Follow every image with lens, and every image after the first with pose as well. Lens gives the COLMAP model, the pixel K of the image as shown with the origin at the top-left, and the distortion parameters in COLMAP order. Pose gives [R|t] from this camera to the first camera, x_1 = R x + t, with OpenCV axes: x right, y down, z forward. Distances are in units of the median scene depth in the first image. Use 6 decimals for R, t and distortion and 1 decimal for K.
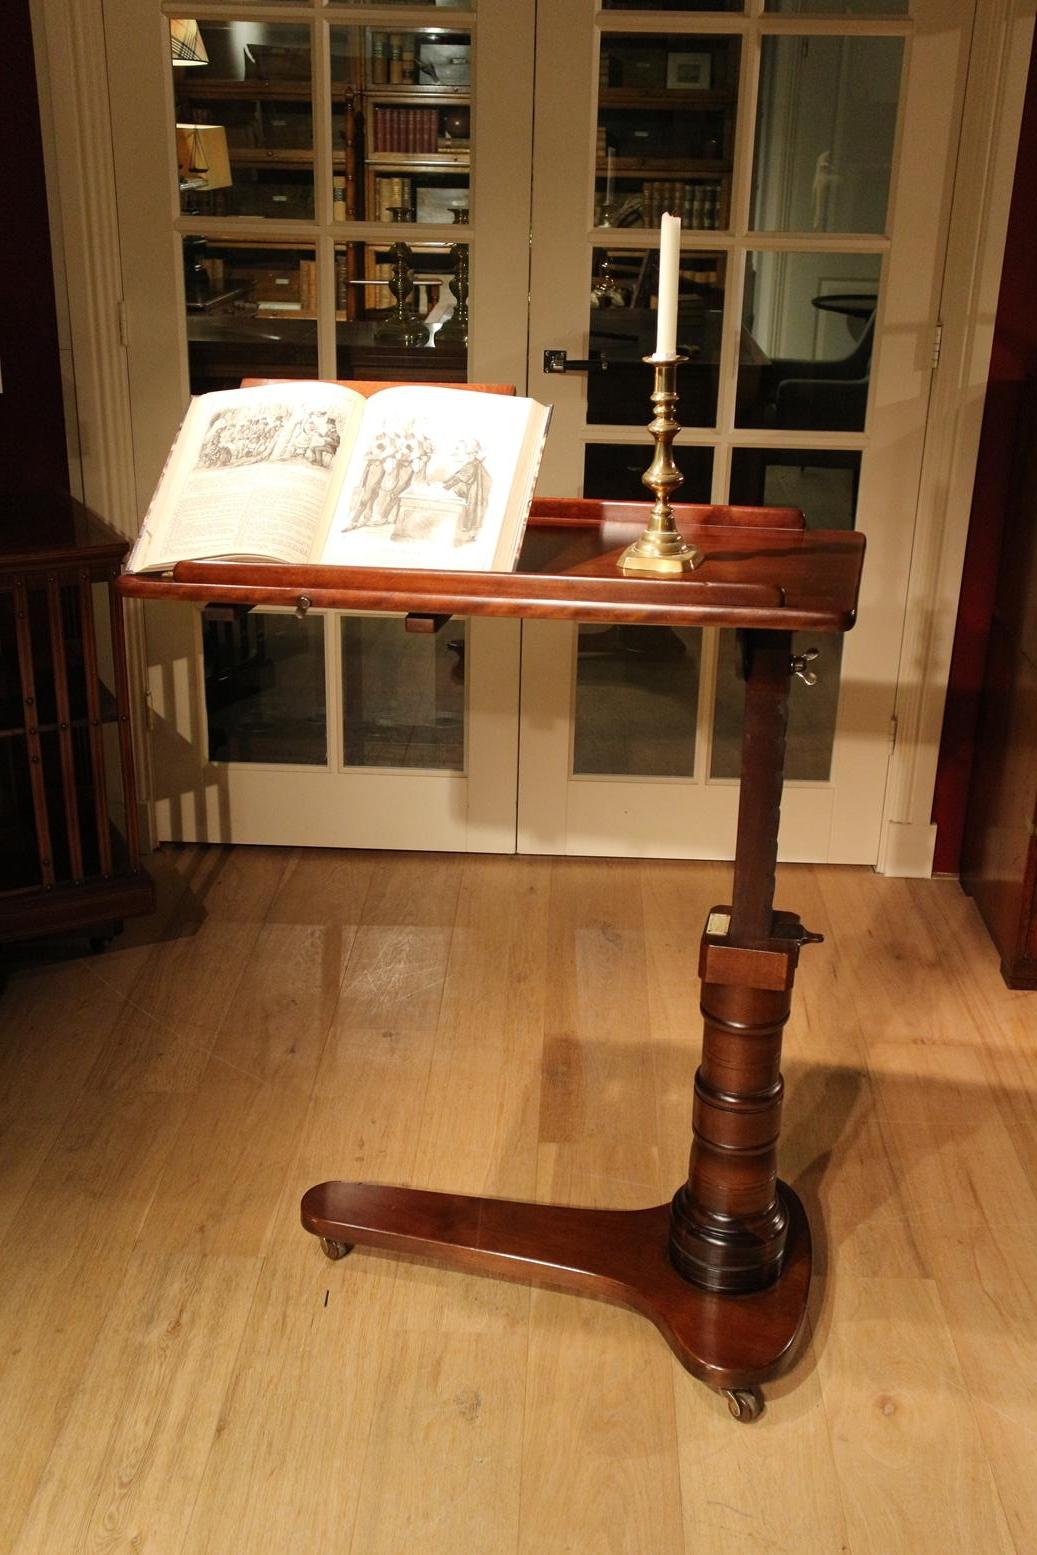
lens RADIAL K [[1670.4, 0, 534.3], [0, 1670.4, 775.7], [0, 0, 1]] dist [0.032823, 0.000000]
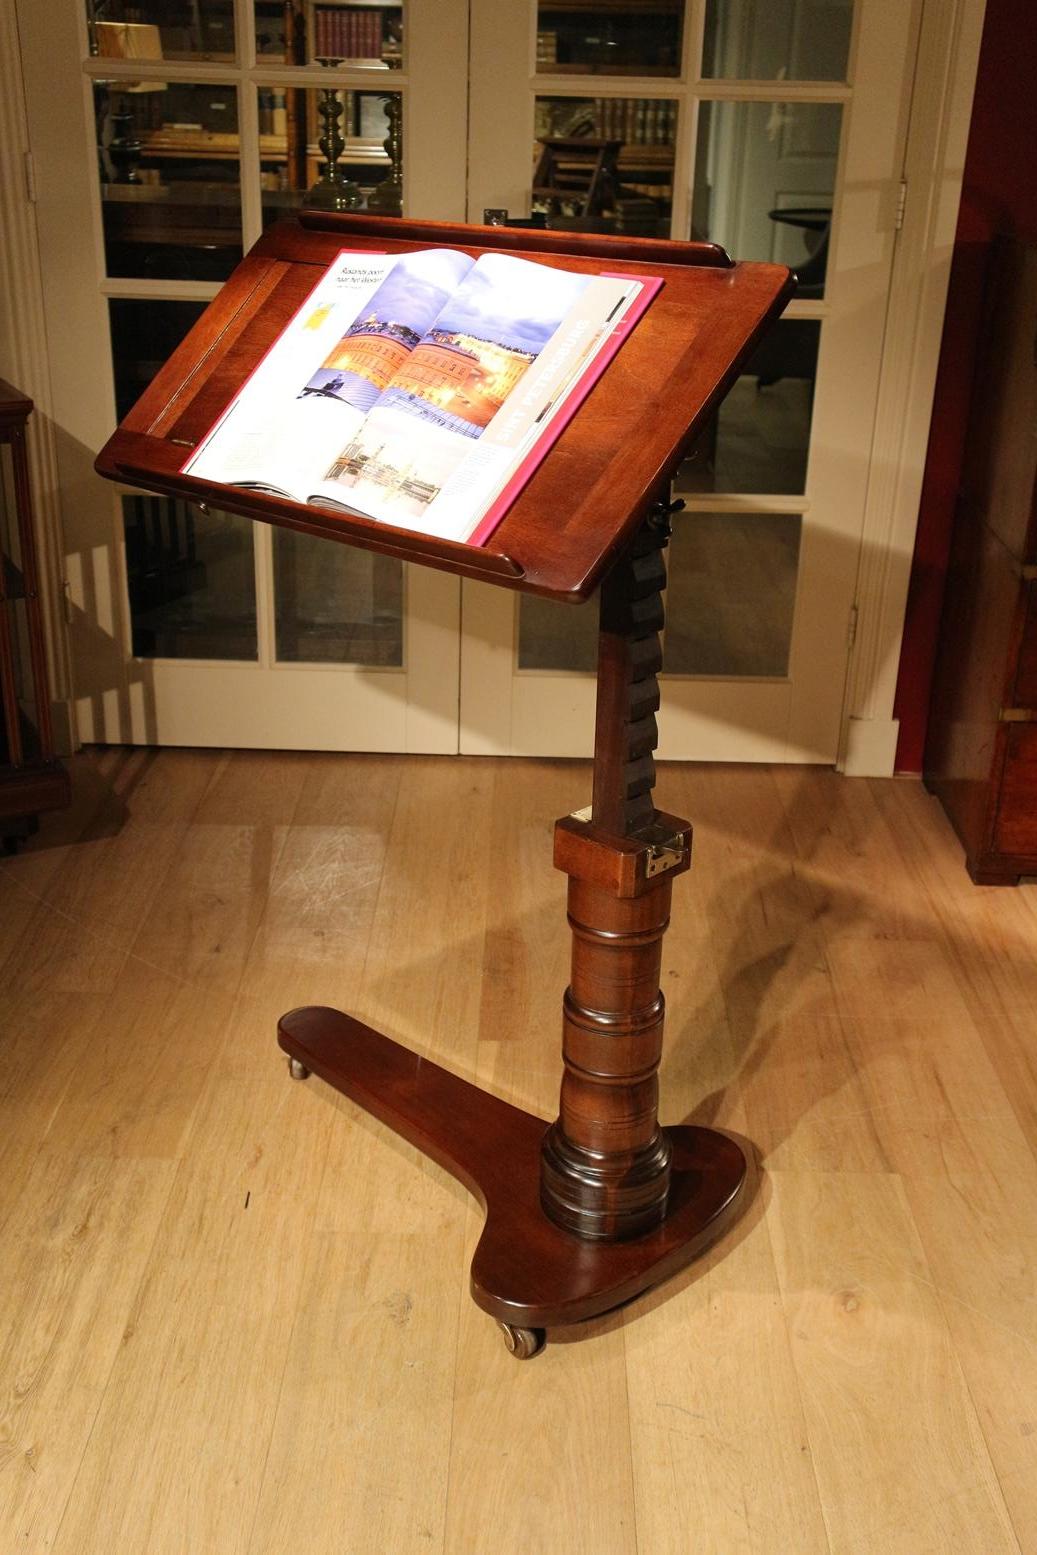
lens RADIAL K [[1670.4, 0, 532.8], [0, 1670.4, 774.4], [0, 0, 1]] dist [0.032823, 0.000000]
pose [[0.999683, -0.004567, 0.024751, 0.009357], [0.003935, 0.999666, 0.025524, 0.042340], [-0.024860, -0.025419, 0.999368, 0.060265]]
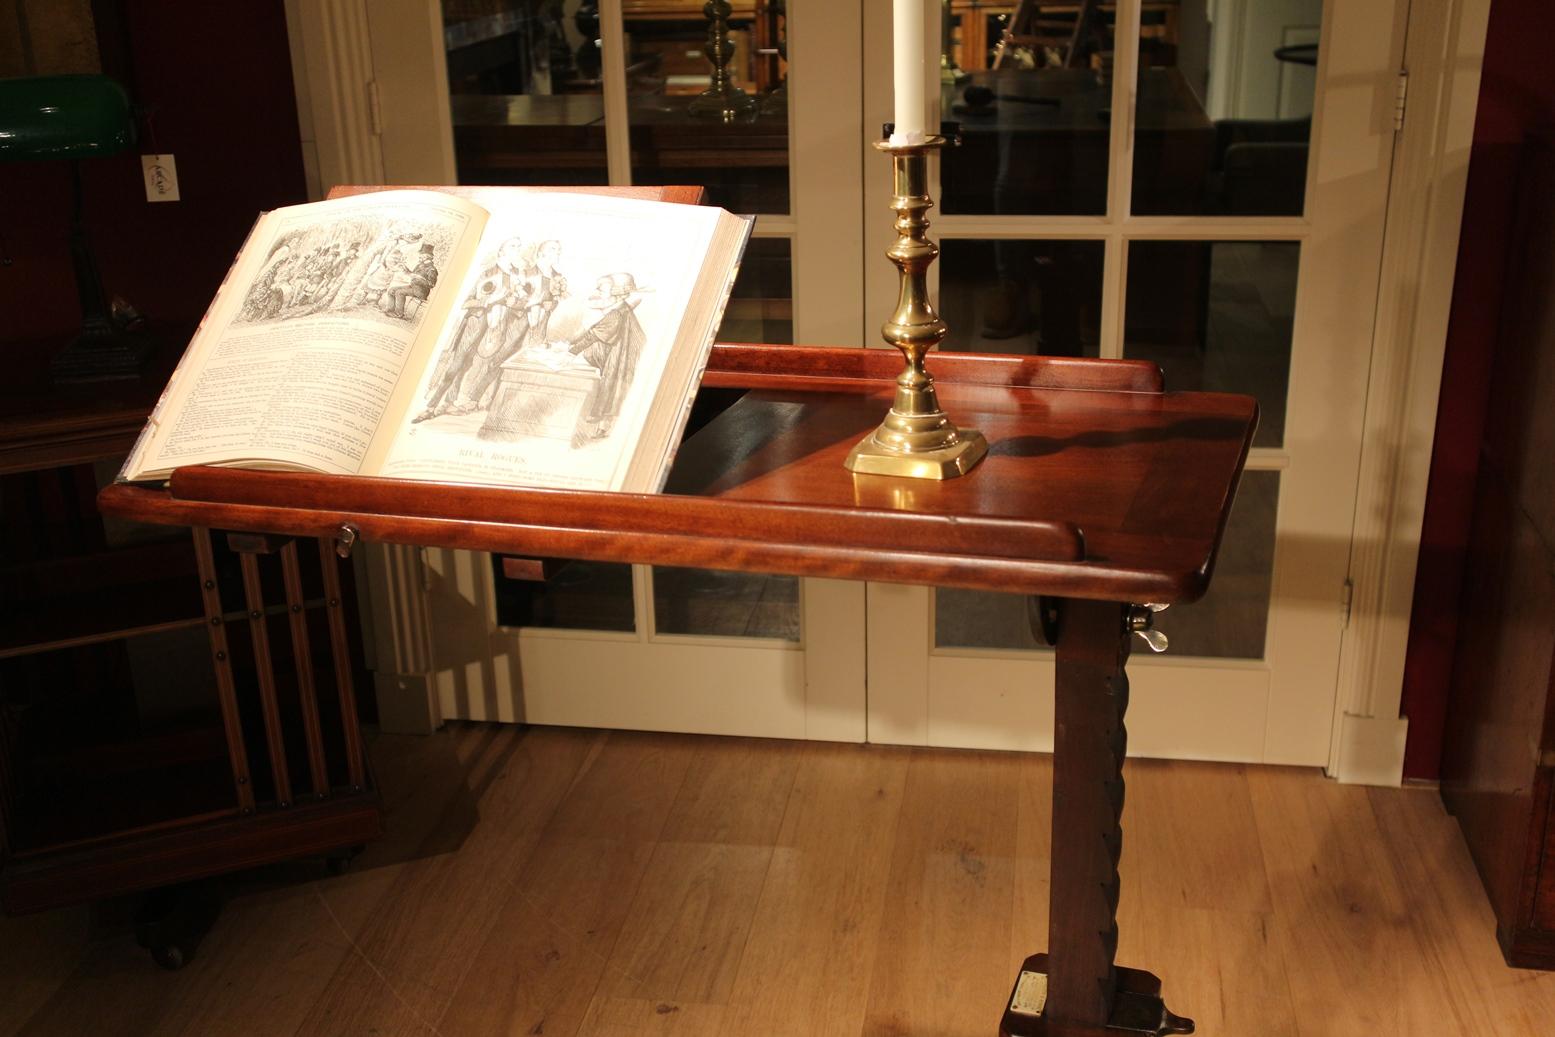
lens RADIAL K [[1670.4, 0, 781.6], [0, 1670.4, 507.9], [0, 0, 1]] dist [0.032823, 0.000000]
pose [[0.990747, -0.000350, -0.135721, 0.072961], [-0.002404, 0.999795, -0.020124, -0.062936], [0.135700, 0.020264, 0.990543, 0.236770]]
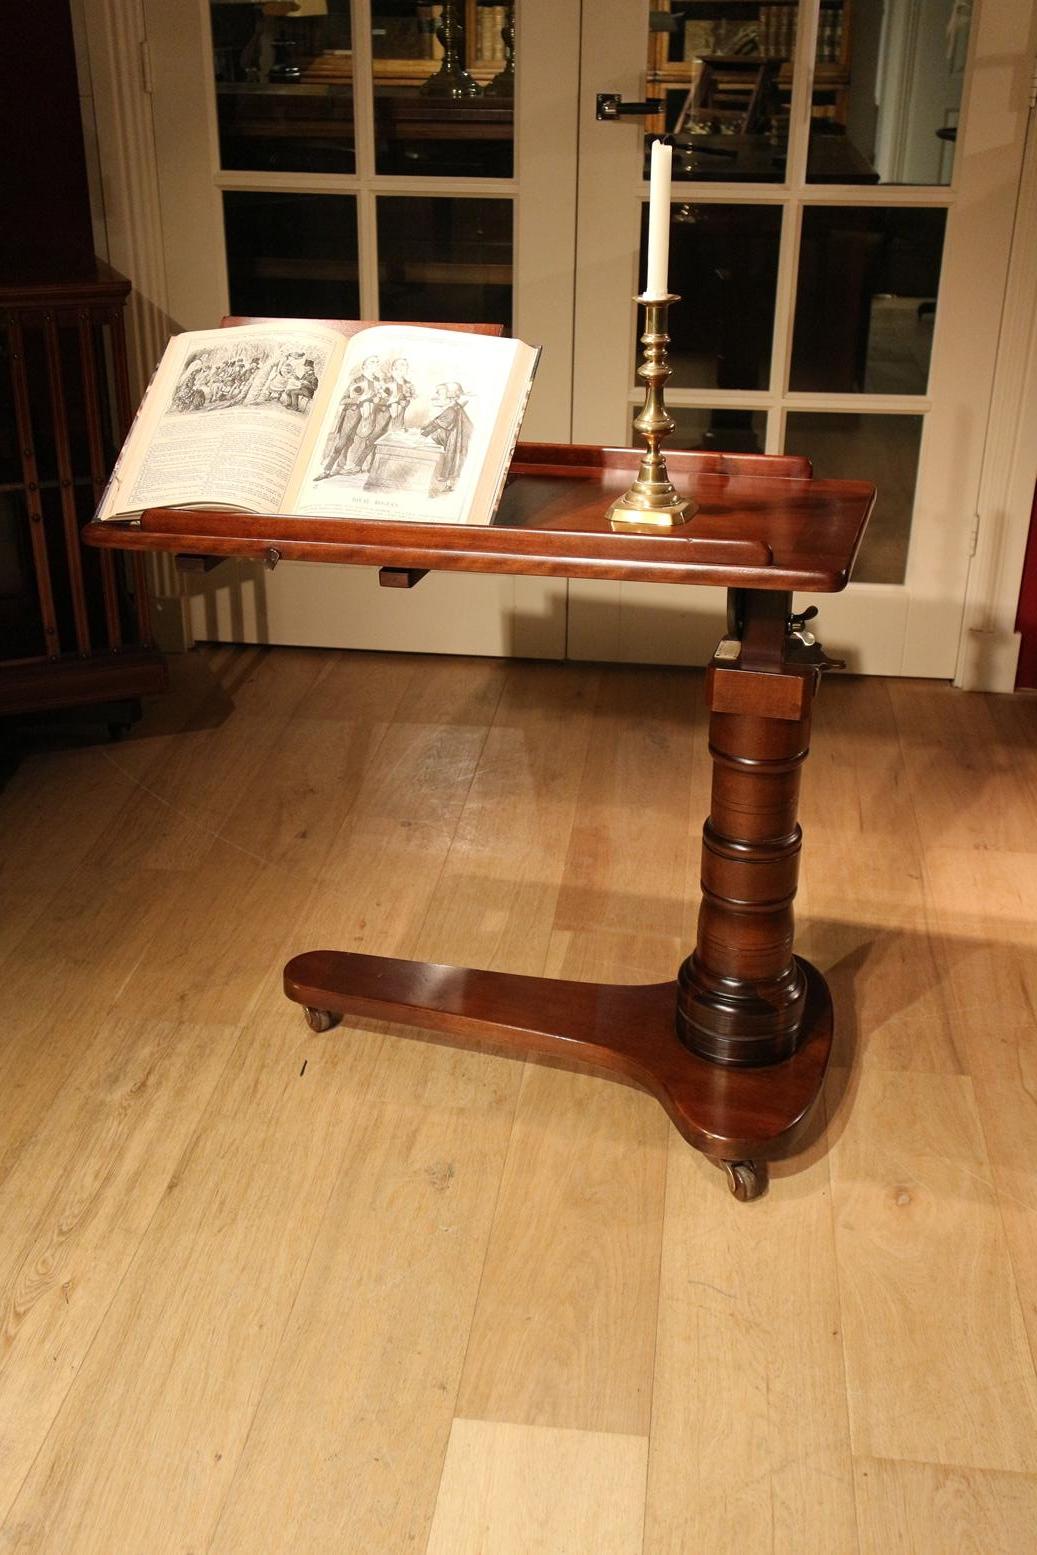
lens RADIAL K [[1670.4, 0, 527.0], [0, 1670.4, 773.4], [0, 0, 1]] dist [0.032823, 0.000000]
pose [[0.996509, 0.023699, -0.080056, 0.055573], [-0.019491, 0.998407, 0.052948, 0.076175], [0.081183, -0.051203, 0.995383, 0.072445]]
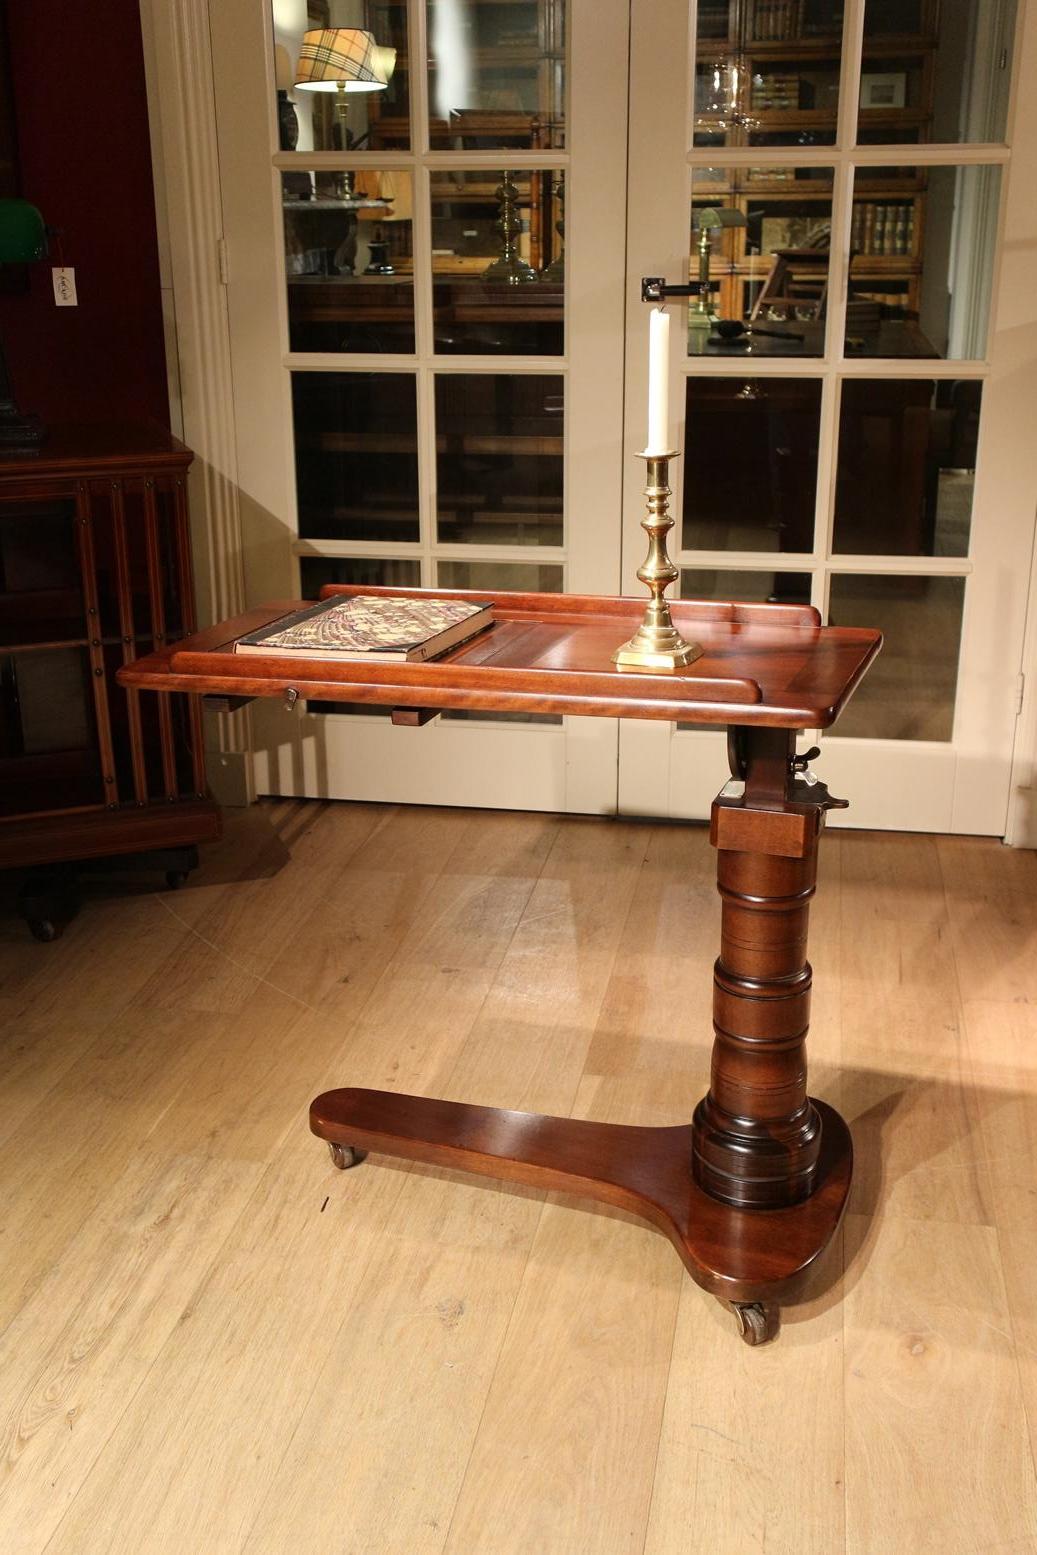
lens RADIAL K [[1670.4, 0, 529.4], [0, 1670.4, 771.5], [0, 0, 1]] dist [0.032823, 0.000000]
pose [[0.989781, 0.019886, -0.141201, 0.092733], [-0.027429, 0.998287, -0.051677, 0.090447], [0.139931, 0.055022, 0.988631, 0.057607]]
